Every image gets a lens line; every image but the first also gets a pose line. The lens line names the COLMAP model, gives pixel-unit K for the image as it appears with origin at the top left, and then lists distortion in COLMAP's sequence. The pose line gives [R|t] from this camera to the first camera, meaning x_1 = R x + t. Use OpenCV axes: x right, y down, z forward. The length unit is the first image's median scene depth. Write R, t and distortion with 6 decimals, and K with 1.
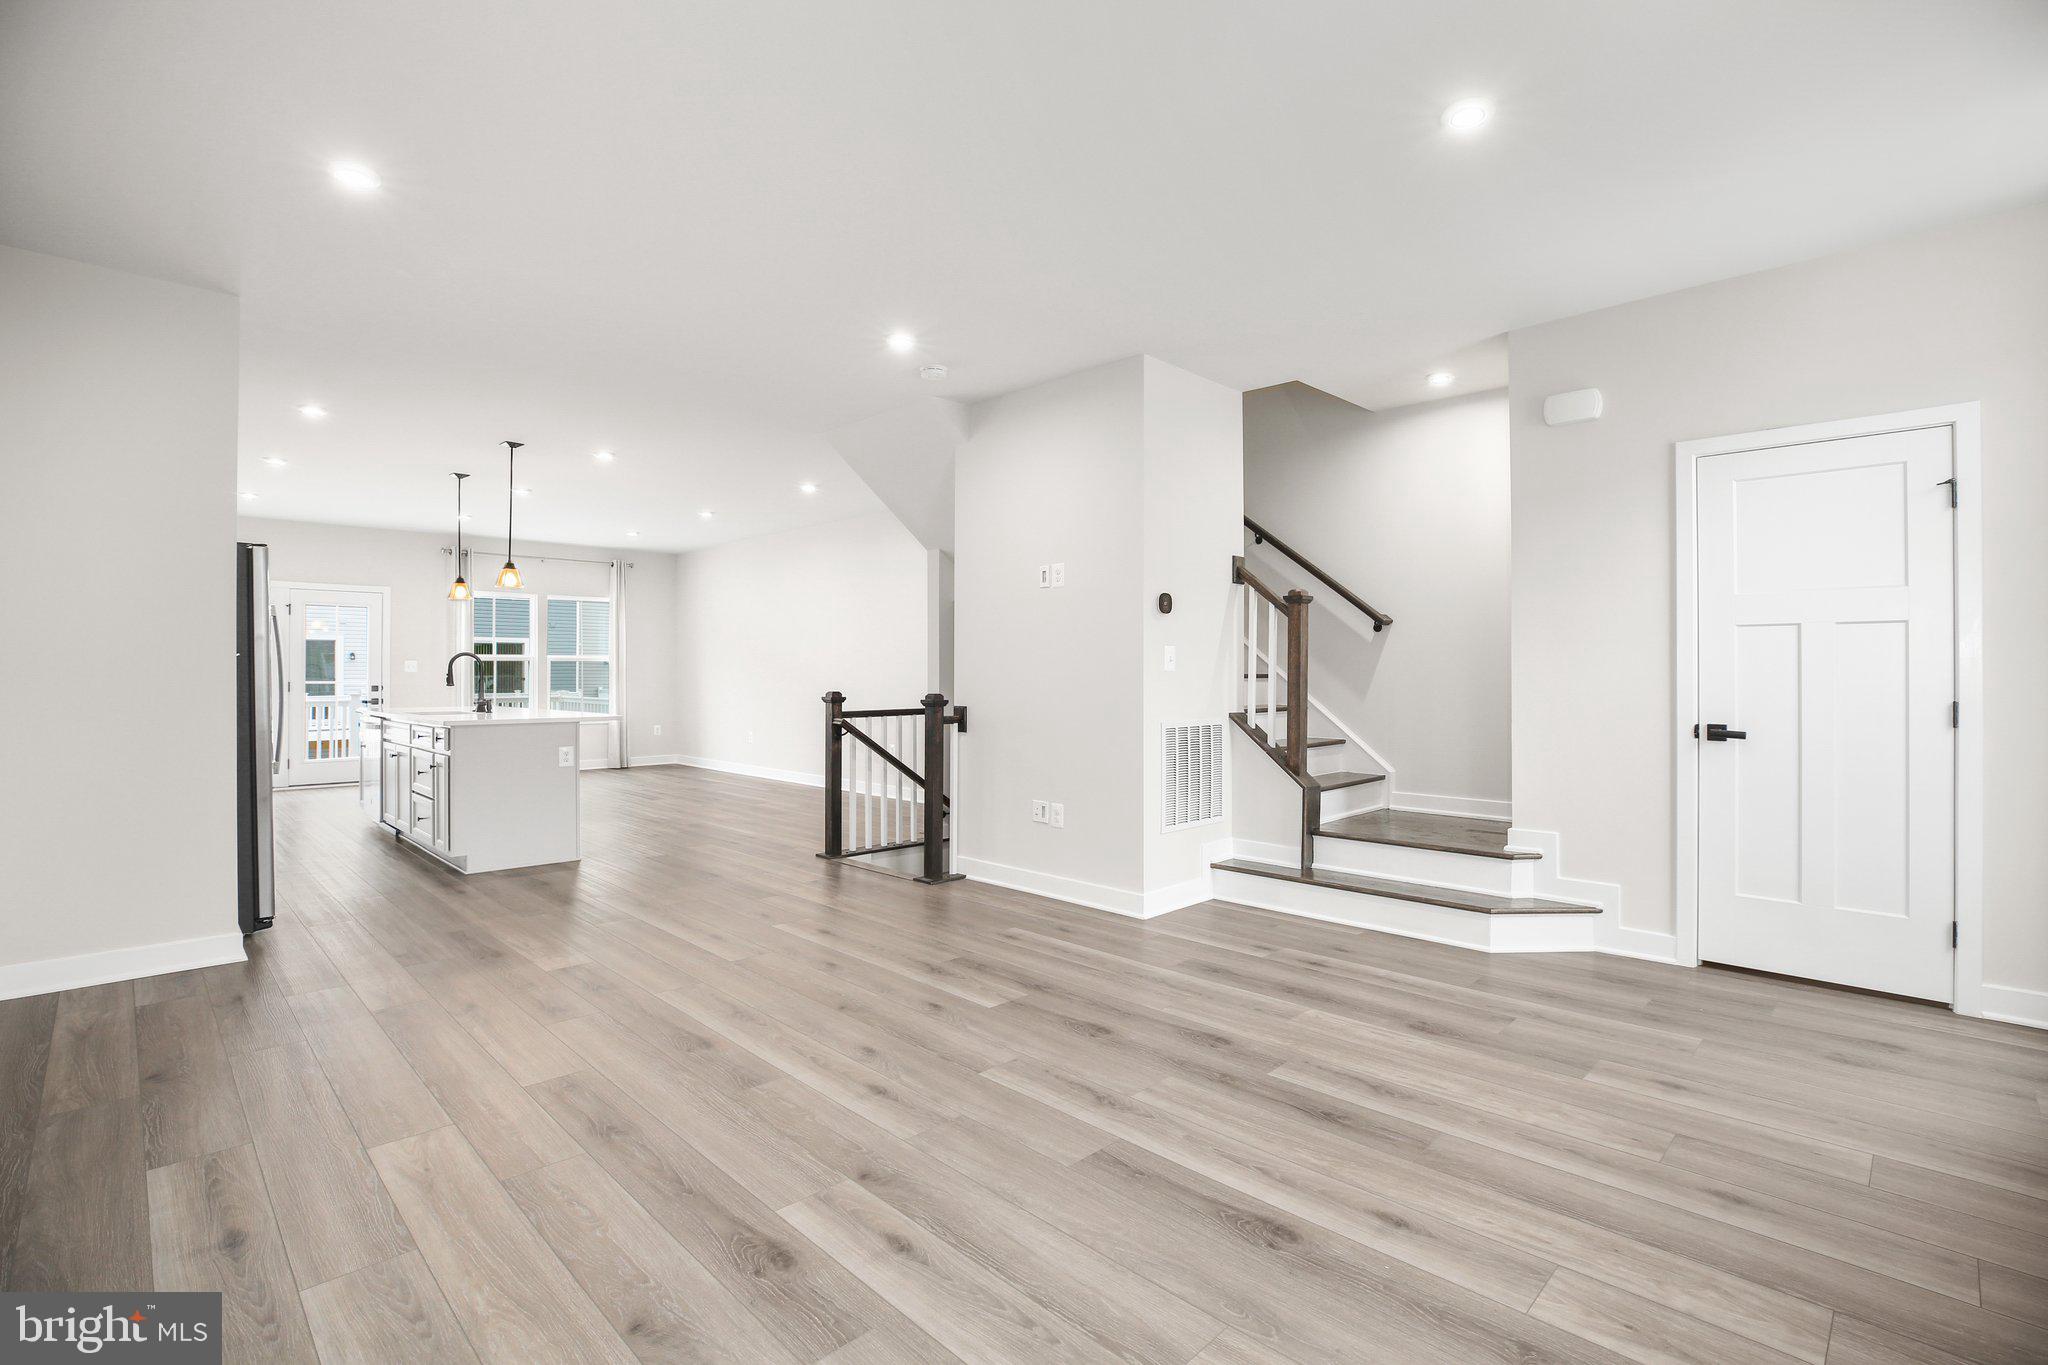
lens RADIAL K [[938.7, 0, 1038.1], [0, 938.7, 676.4], [0, 0, 1]] dist [-0.031538, 0.003443]
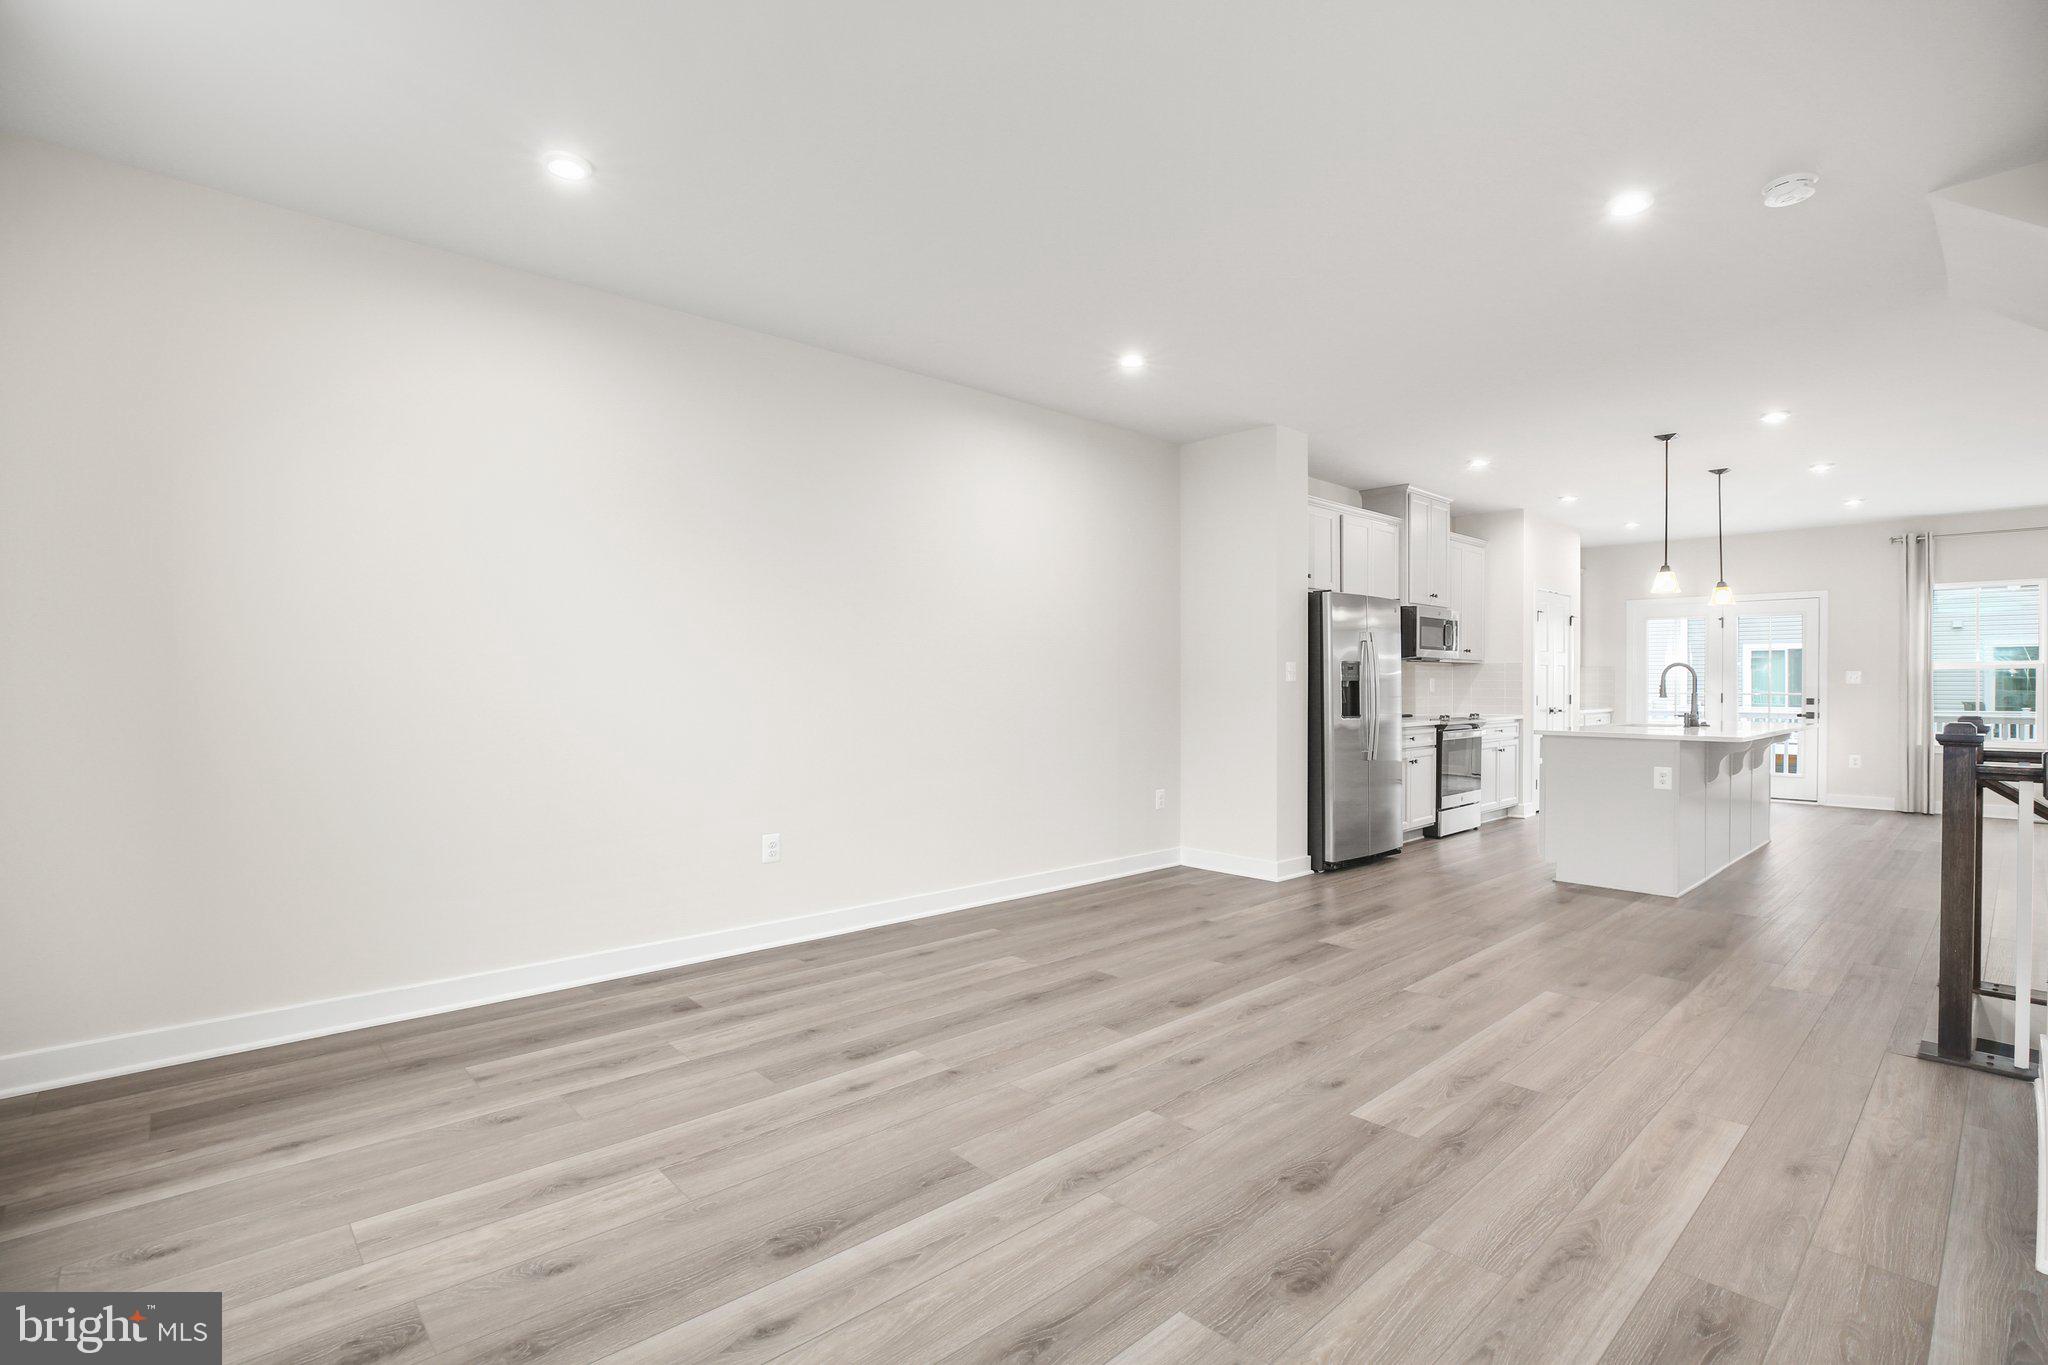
lens RADIAL K [[956.4, 0, 1034.1], [0, 956.4, 687.4], [0, 0, 1]] dist [-0.035177, 0.004946]
pose [[-0.044412, 0.003854, -0.999006, 0.849660], [-0.005681, 0.999975, 0.004110, -0.001846], [0.998997, 0.005858, -0.044389, 0.882105]]
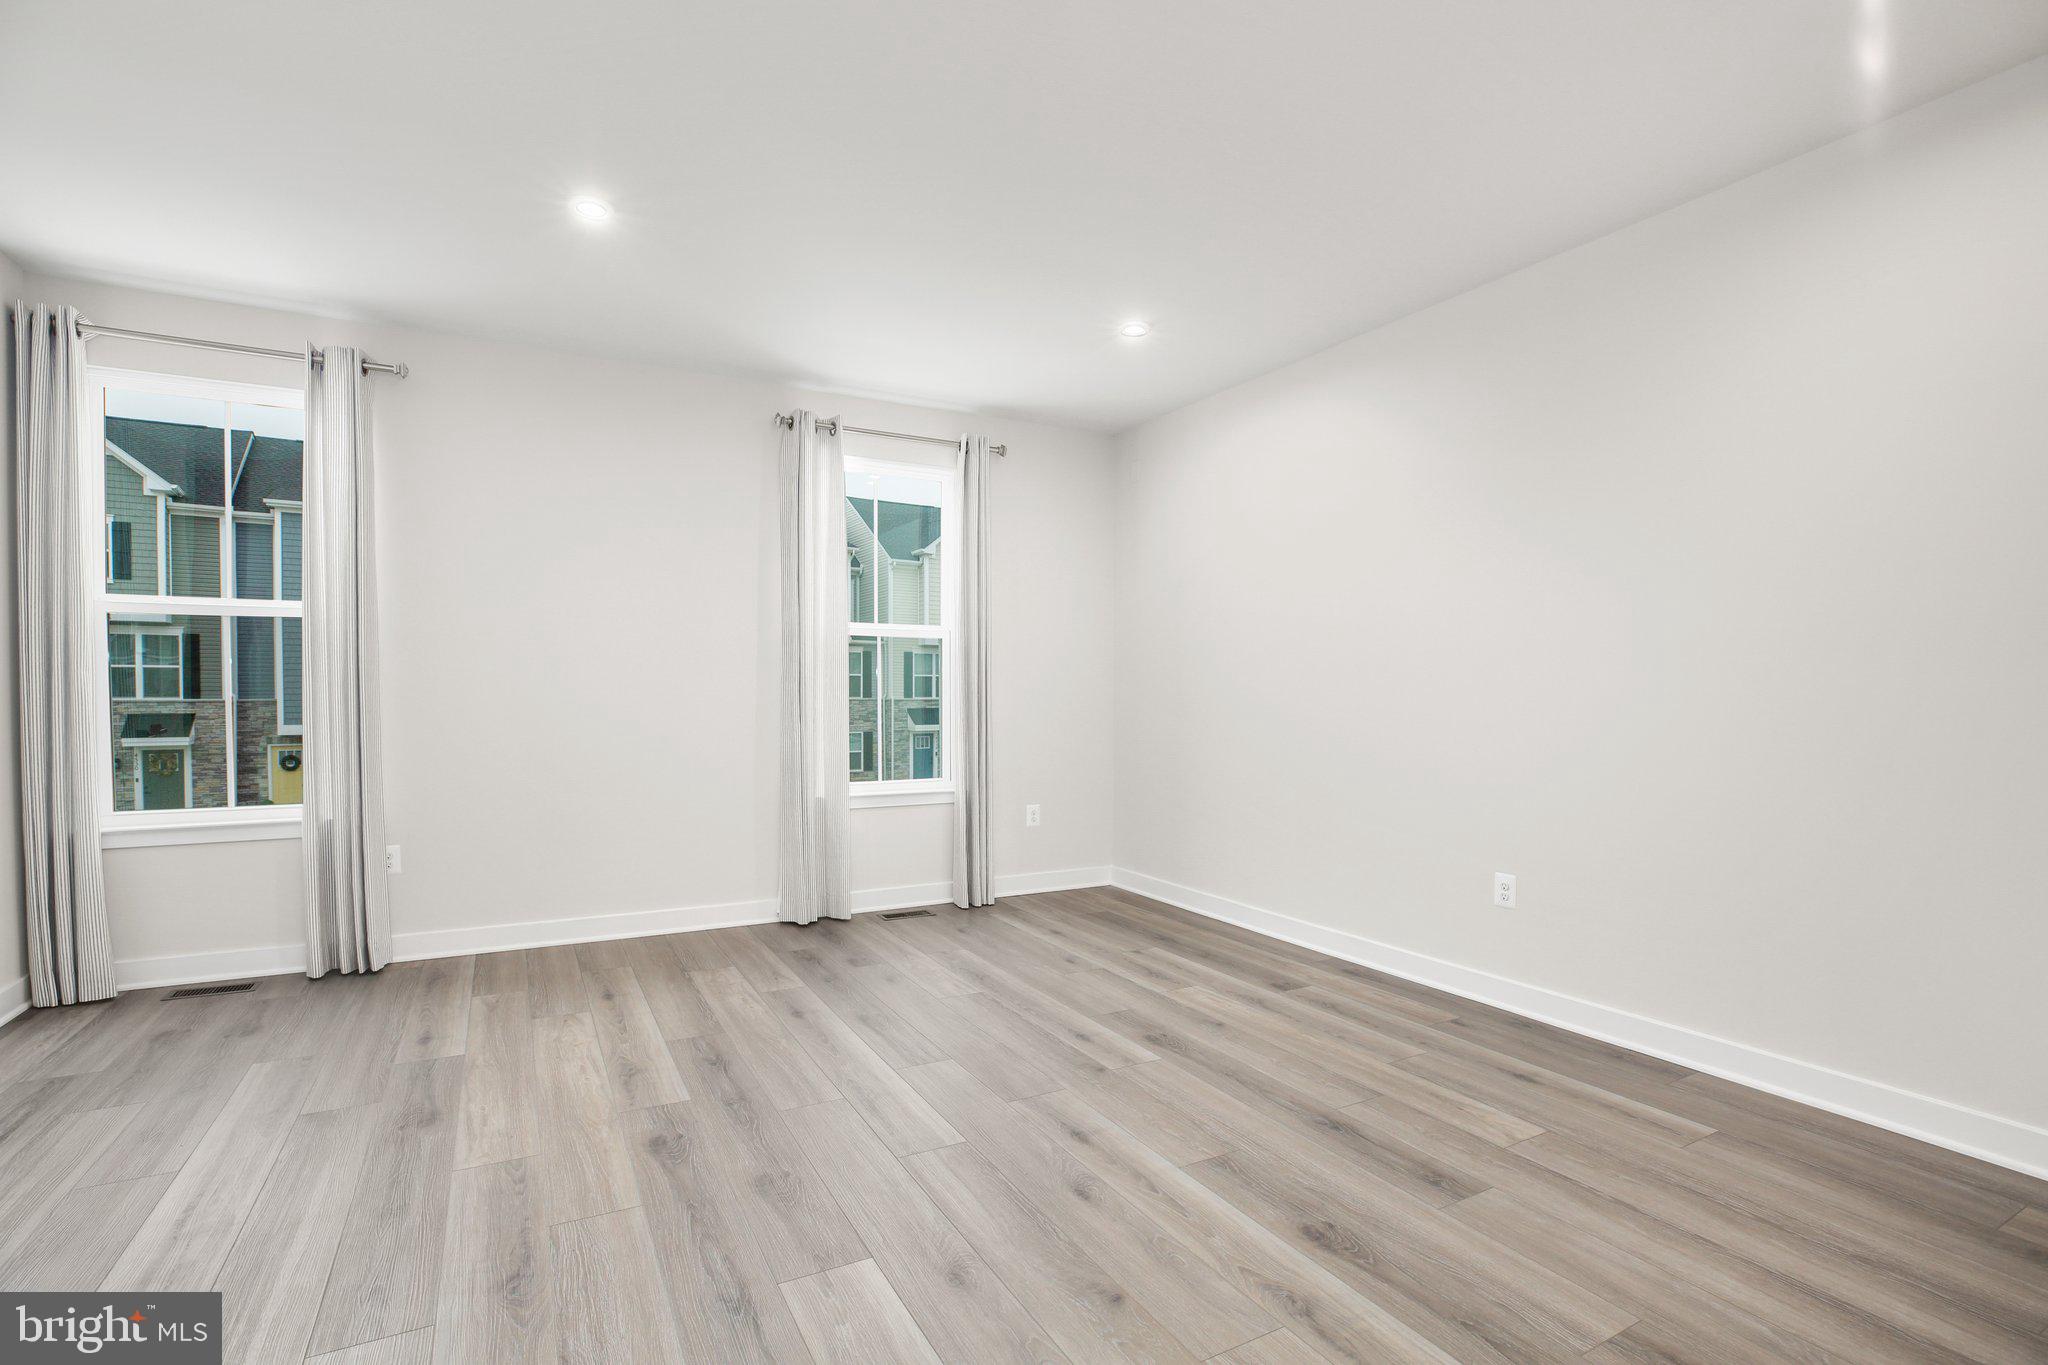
lens RADIAL K [[956.4, 0, 1036.2], [0, 956.4, 704.0], [0, 0, 1]] dist [-0.035177, 0.004946]
pose [[-0.959448, -0.006047, 0.281821, -0.362427], [-0.001929, 0.999887, 0.014888, -0.004467], [-0.281879, 0.013740, -0.959351, 1.758568]]
